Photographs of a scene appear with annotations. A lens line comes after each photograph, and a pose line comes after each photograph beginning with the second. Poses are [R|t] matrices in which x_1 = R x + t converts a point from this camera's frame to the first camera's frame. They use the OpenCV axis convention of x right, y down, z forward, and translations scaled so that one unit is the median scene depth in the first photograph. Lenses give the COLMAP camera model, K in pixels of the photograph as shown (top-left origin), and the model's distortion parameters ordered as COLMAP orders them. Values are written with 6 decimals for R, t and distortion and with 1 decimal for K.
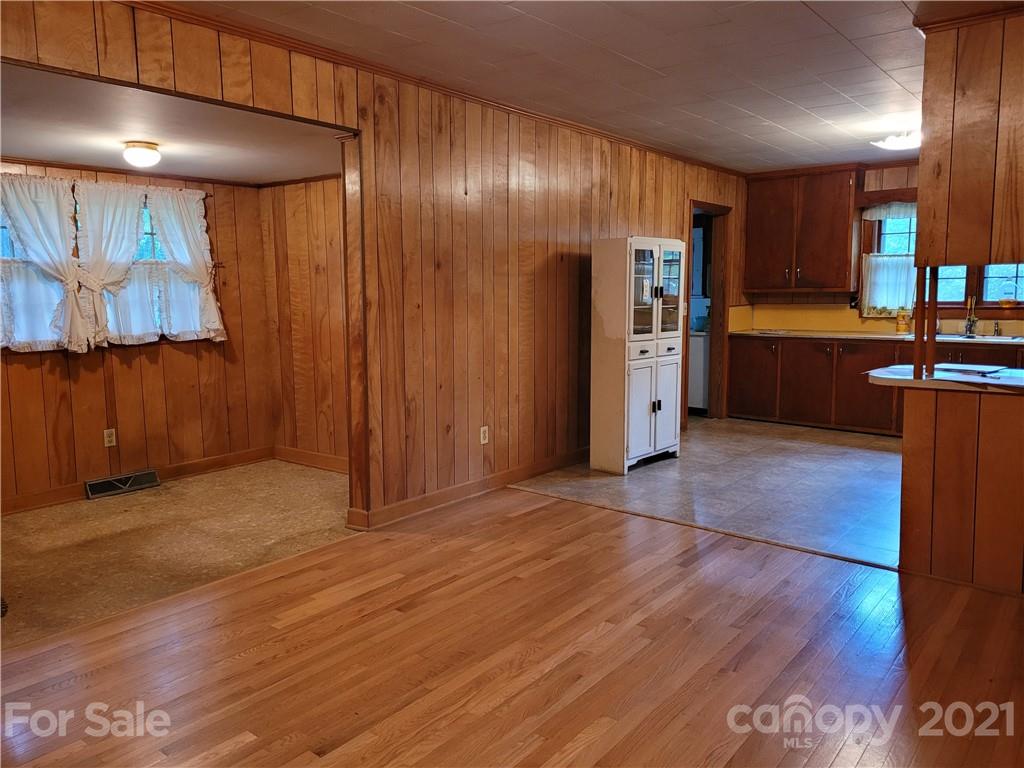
lens RADIAL K [[771.6, 0, 497.5], [0, 771.6, 385.7], [0, 0, 1]] dist [0.033821, -0.001713]
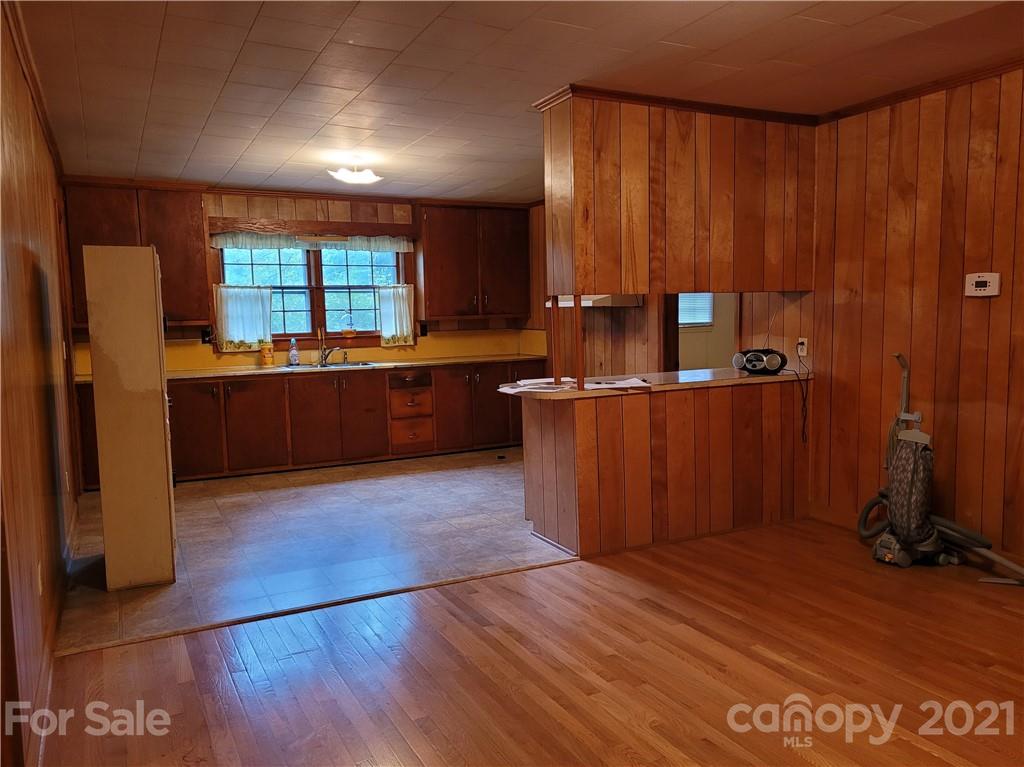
lens RADIAL K [[799.7, 0, 571.2], [0, 799.7, 394.2], [0, 0, 1]] dist [0.048166, 0.003937]
pose [[0.370564, -0.095508, 0.923883, -0.295854], [0.134921, 0.989684, 0.048195, -0.032306], [-0.918955, 0.106792, 0.379628, 0.287109]]
